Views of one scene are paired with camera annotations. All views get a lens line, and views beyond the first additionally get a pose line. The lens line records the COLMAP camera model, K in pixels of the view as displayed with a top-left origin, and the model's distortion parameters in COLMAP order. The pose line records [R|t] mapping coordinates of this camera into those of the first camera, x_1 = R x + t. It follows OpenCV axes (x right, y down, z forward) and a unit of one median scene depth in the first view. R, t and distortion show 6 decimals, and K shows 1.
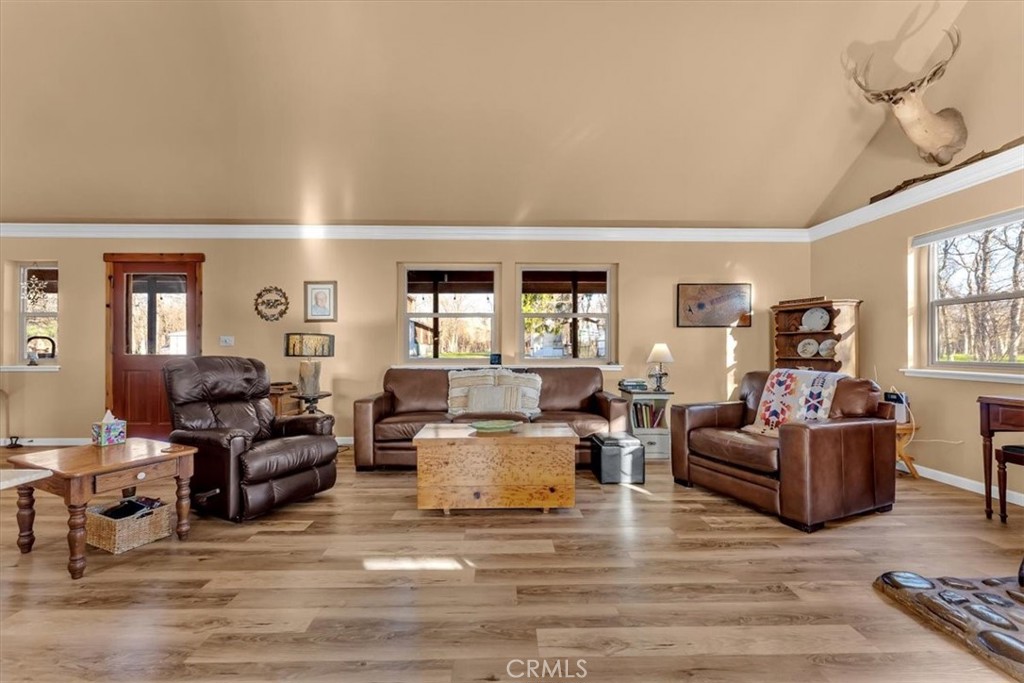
lens RADIAL K [[405.4, 0, 509.8], [0, 405.4, 346.3], [0, 0, 1]] dist [-0.003708, 0.000556]
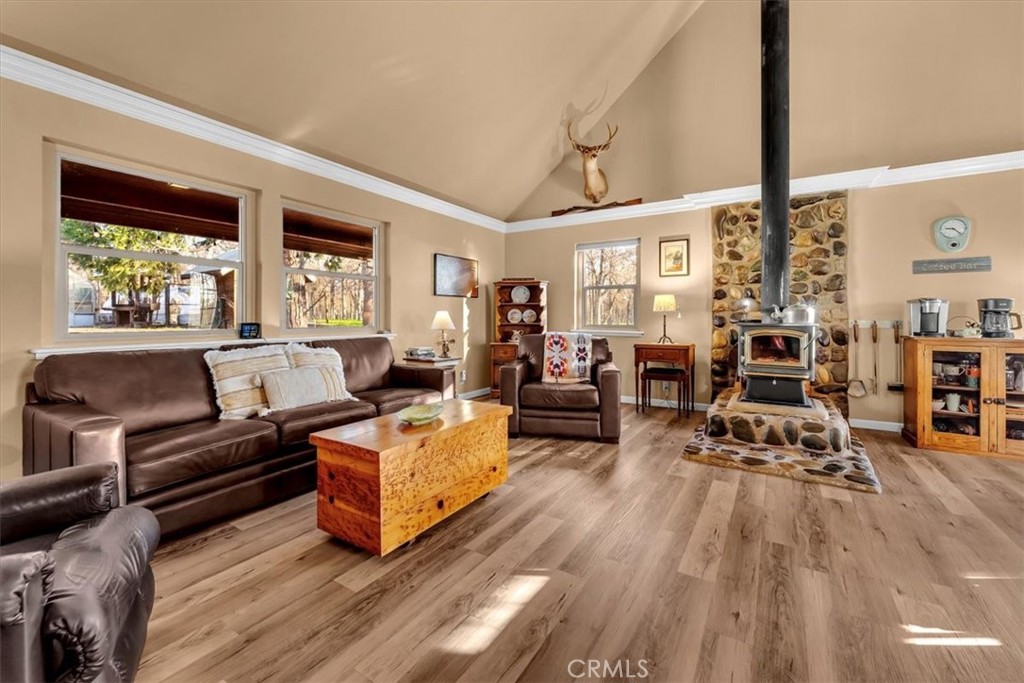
lens RADIAL K [[425.3, 0, 499.1], [0, 425.3, 318.5], [0, 0, 1]] dist [-0.002160, 0.000229]
pose [[0.563707, -0.000901, 0.825975, -0.561255], [-0.009283, 0.999929, 0.007426, 0.003496], [-0.825923, -0.011854, 0.563658, 0.366363]]
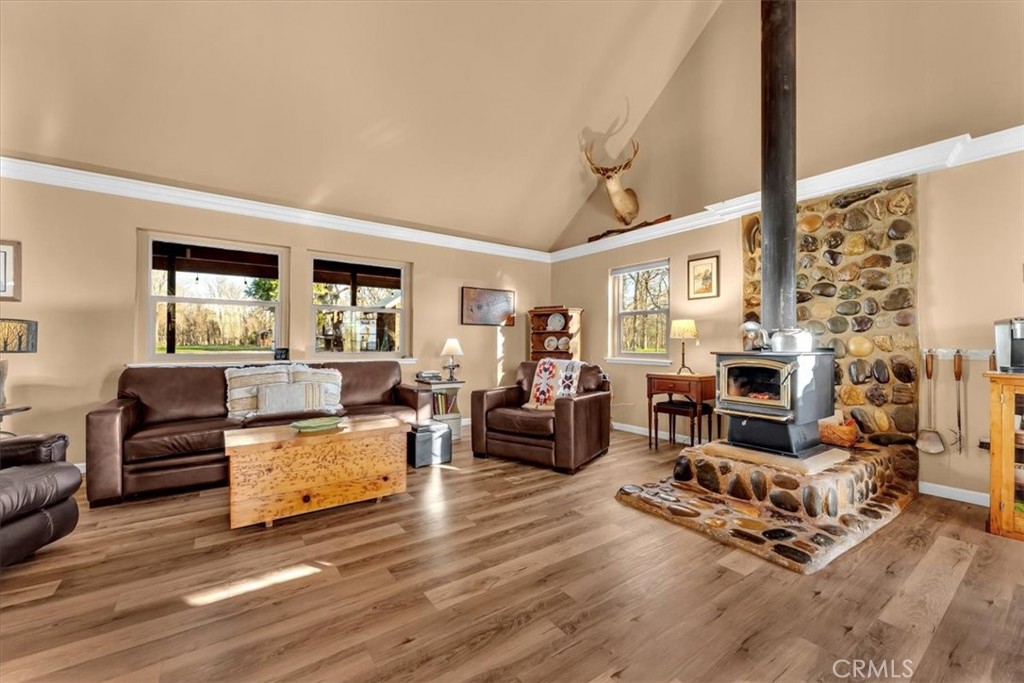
lens RADIAL K [[405.4, 0, 501.6], [0, 405.4, 343.2], [0, 0, 1]] dist [-0.003708, 0.000556]
pose [[0.831995, 0.004812, 0.554763, -0.184187], [-0.008698, 0.999953, 0.004372, -0.000553], [-0.554716, -0.008462, 0.831997, -0.023559]]
